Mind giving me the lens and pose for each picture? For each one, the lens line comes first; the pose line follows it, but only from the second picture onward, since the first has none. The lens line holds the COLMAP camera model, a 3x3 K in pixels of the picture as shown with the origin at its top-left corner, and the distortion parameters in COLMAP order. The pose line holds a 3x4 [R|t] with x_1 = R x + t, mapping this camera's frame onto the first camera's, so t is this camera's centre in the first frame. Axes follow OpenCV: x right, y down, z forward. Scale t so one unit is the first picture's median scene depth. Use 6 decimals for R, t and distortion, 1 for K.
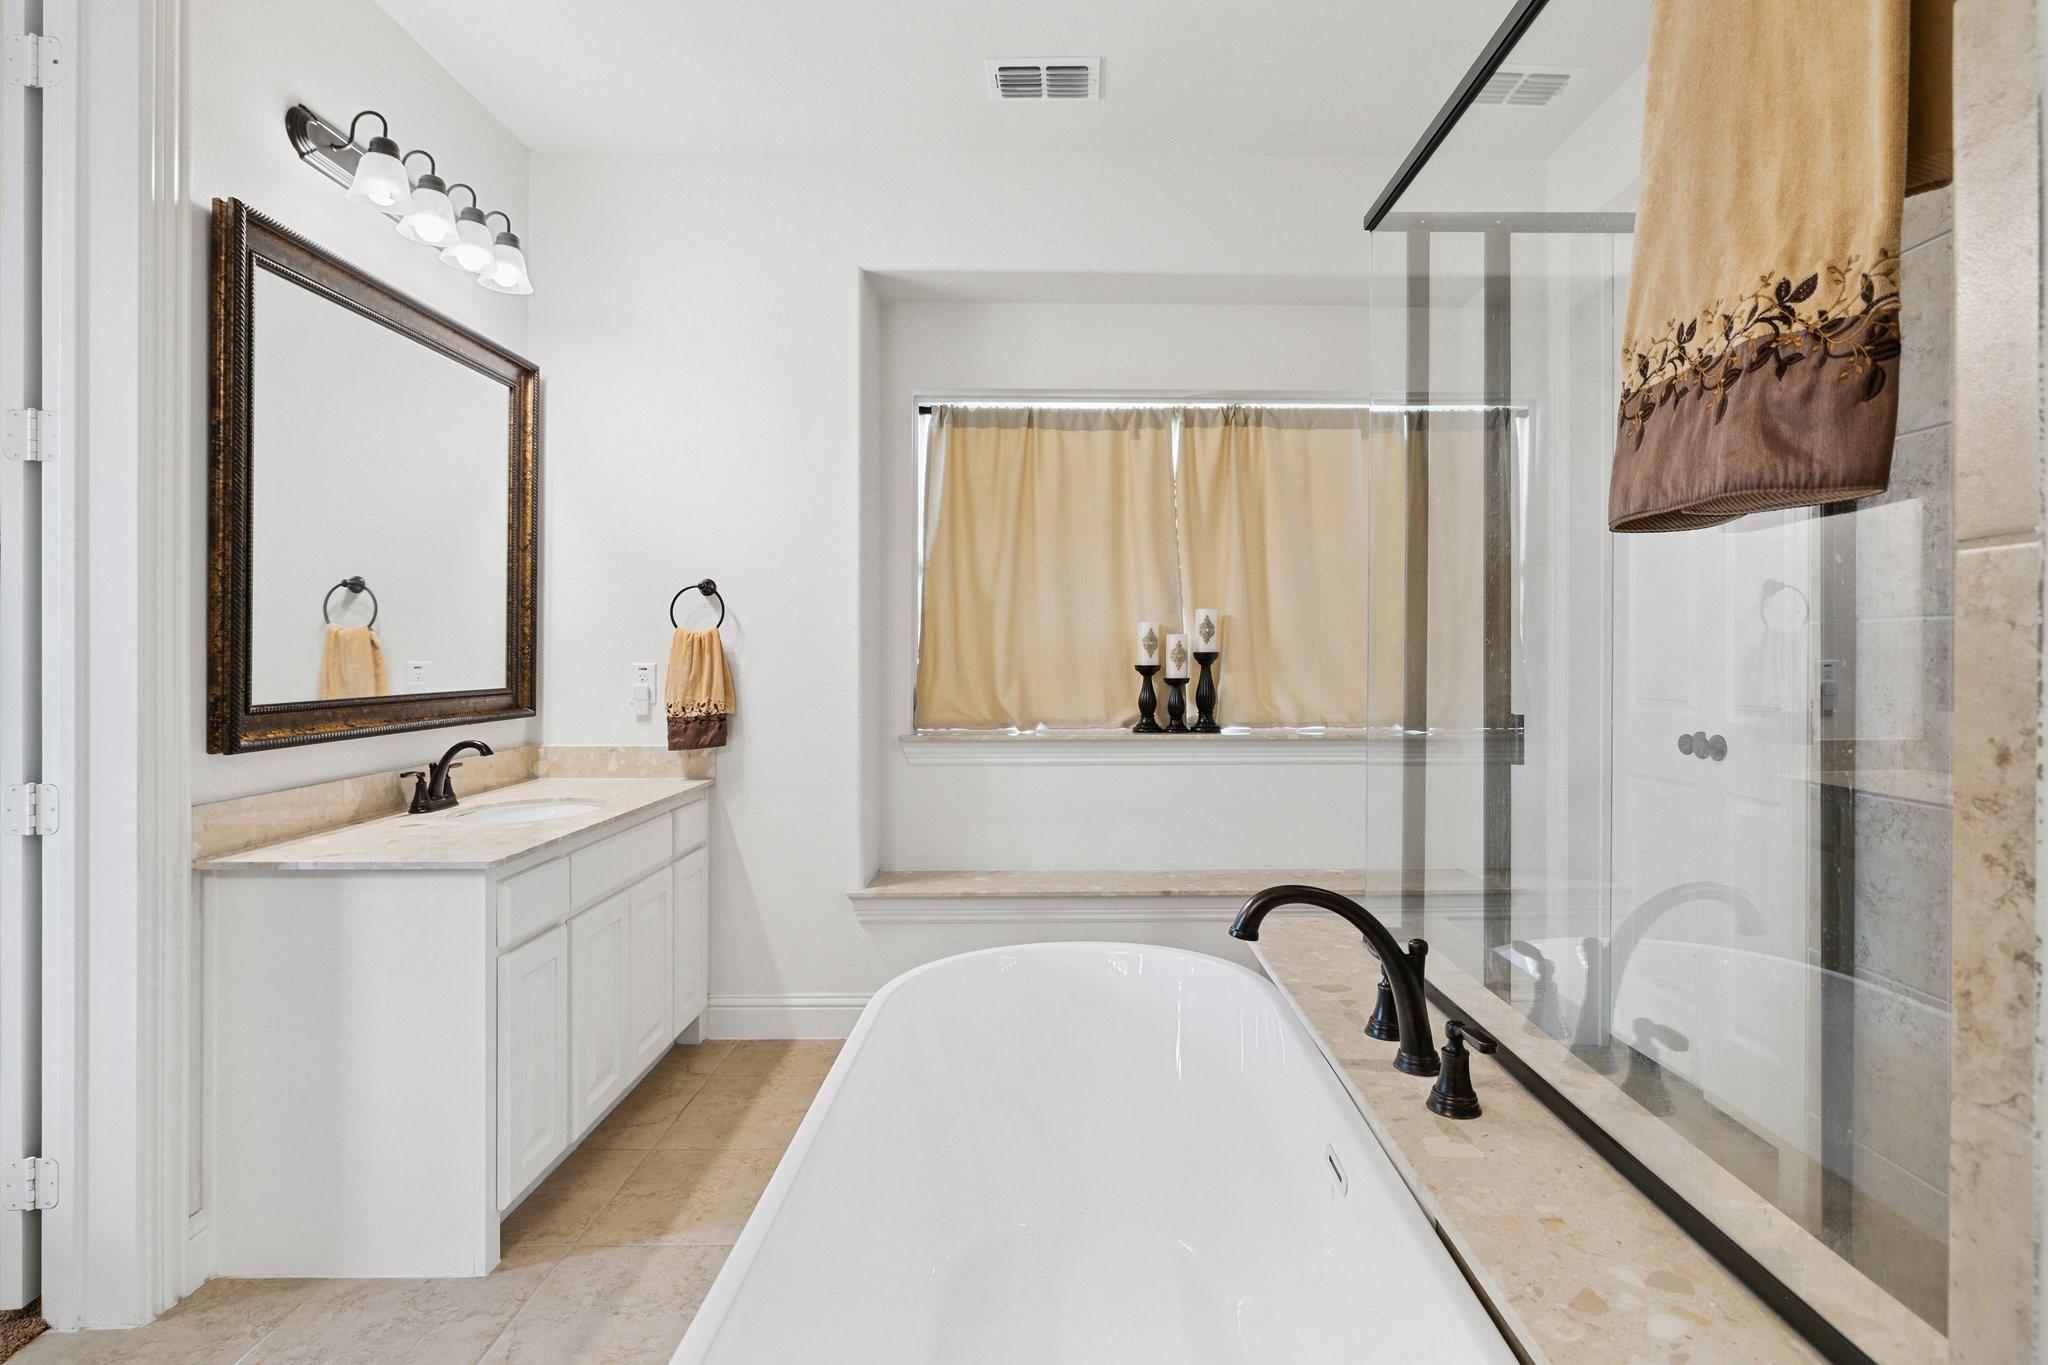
lens RADIAL K [[1058.0, 0, 1036.2], [0, 1058.0, 653.5], [0, 0, 1]] dist [-0.000431, -0.000041]
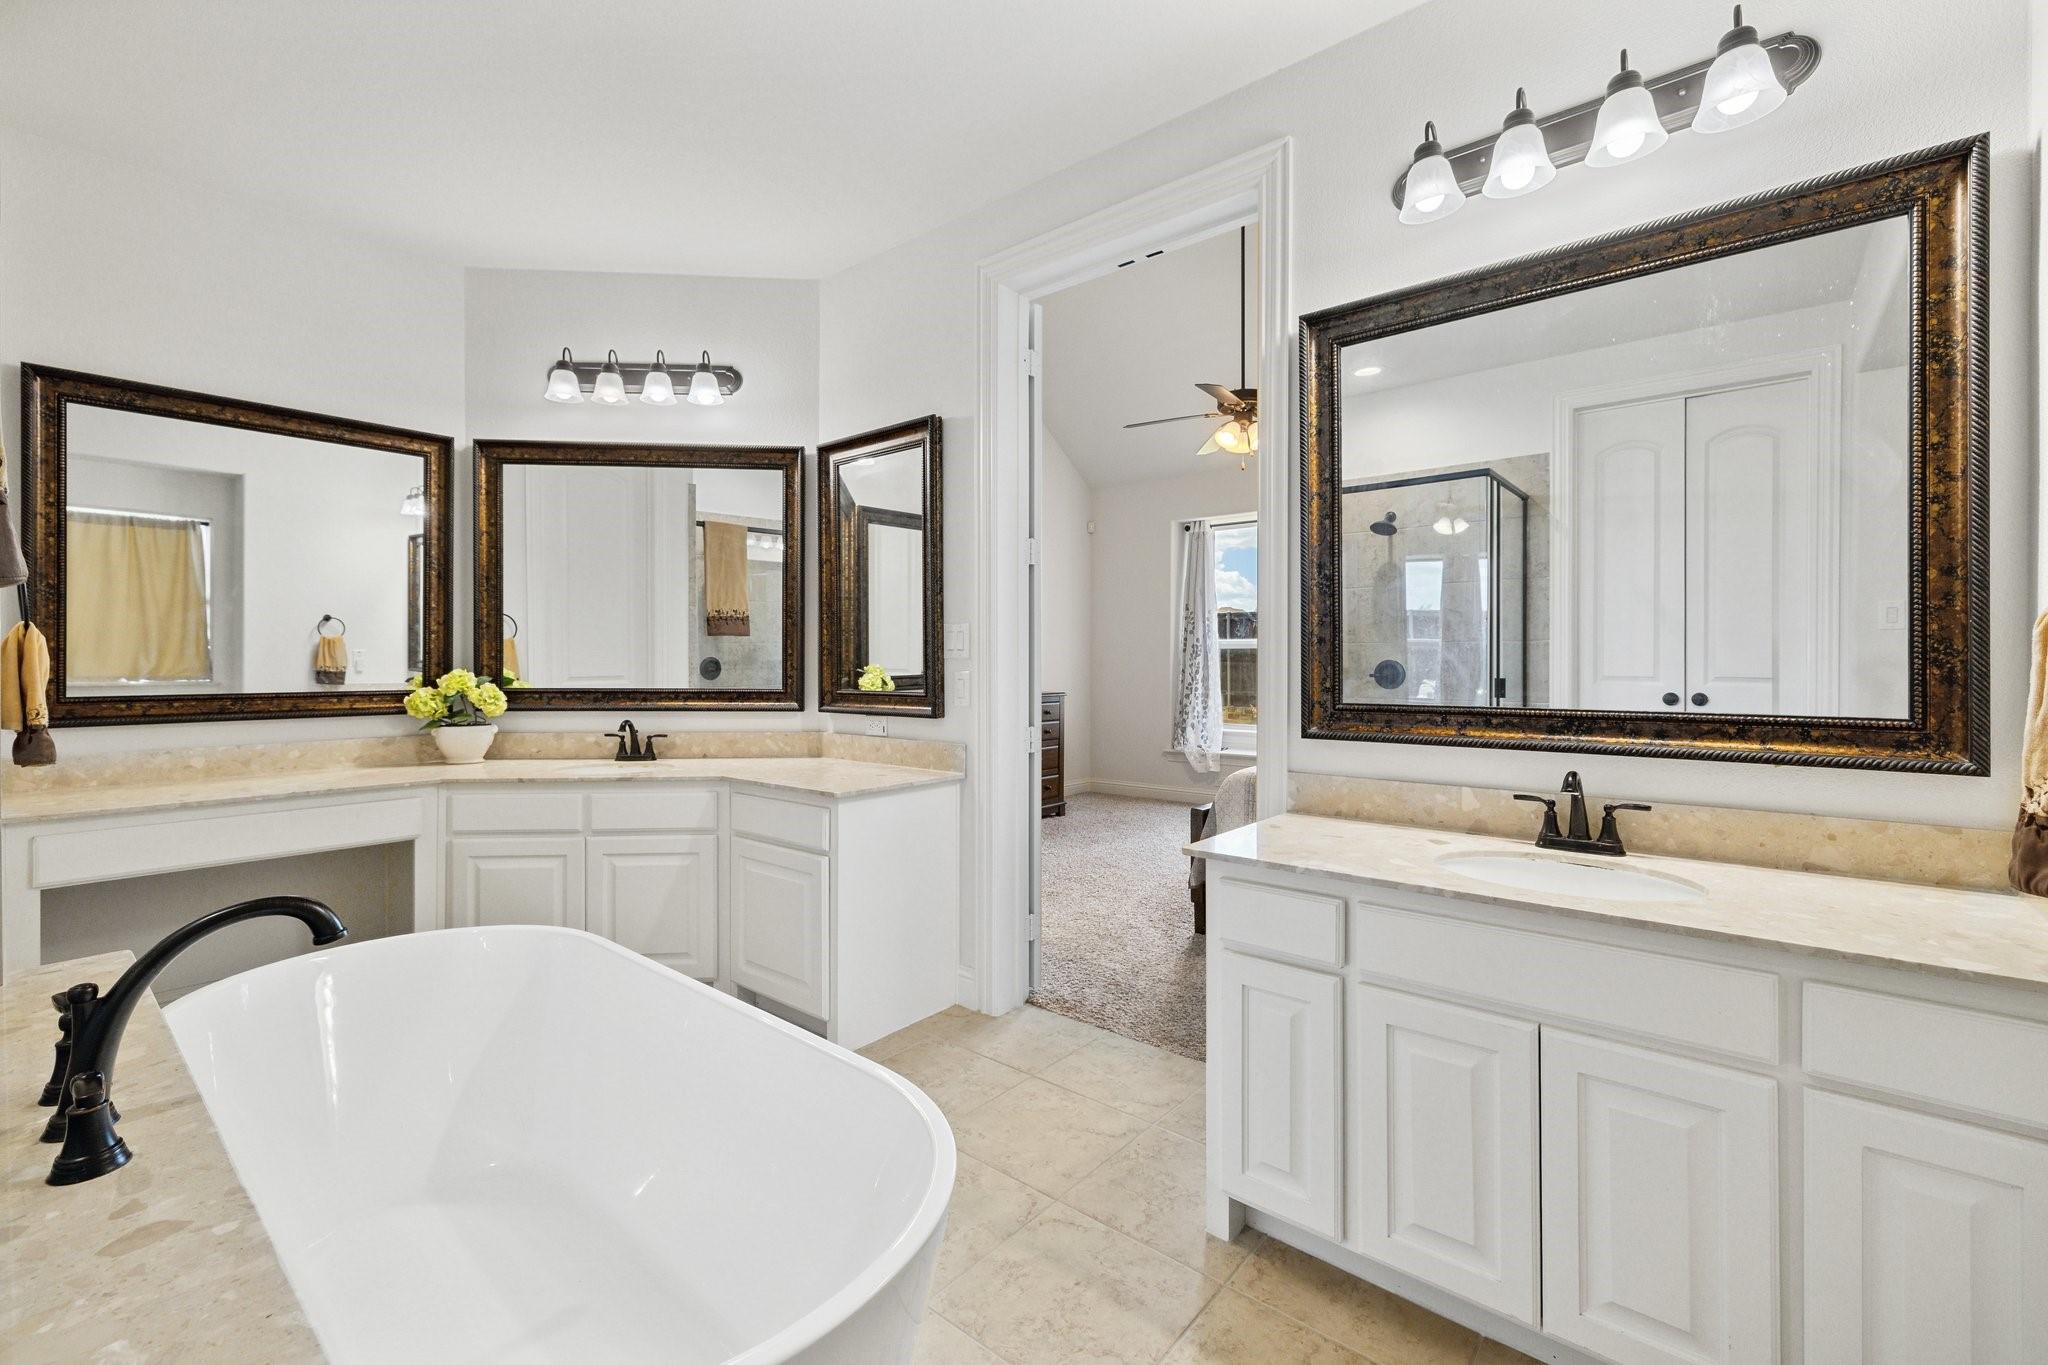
lens RADIAL K [[866.6, 0, 1022.1], [0, 866.6, 661.4], [0, 0, 1]] dist [0.000950, 0.000255]
pose [[-0.636561, -0.003251, -0.771220, 0.295452], [-0.002542, 0.999995, -0.002117, 0.003386], [0.771222, 0.000613, -0.636565, 1.445853]]
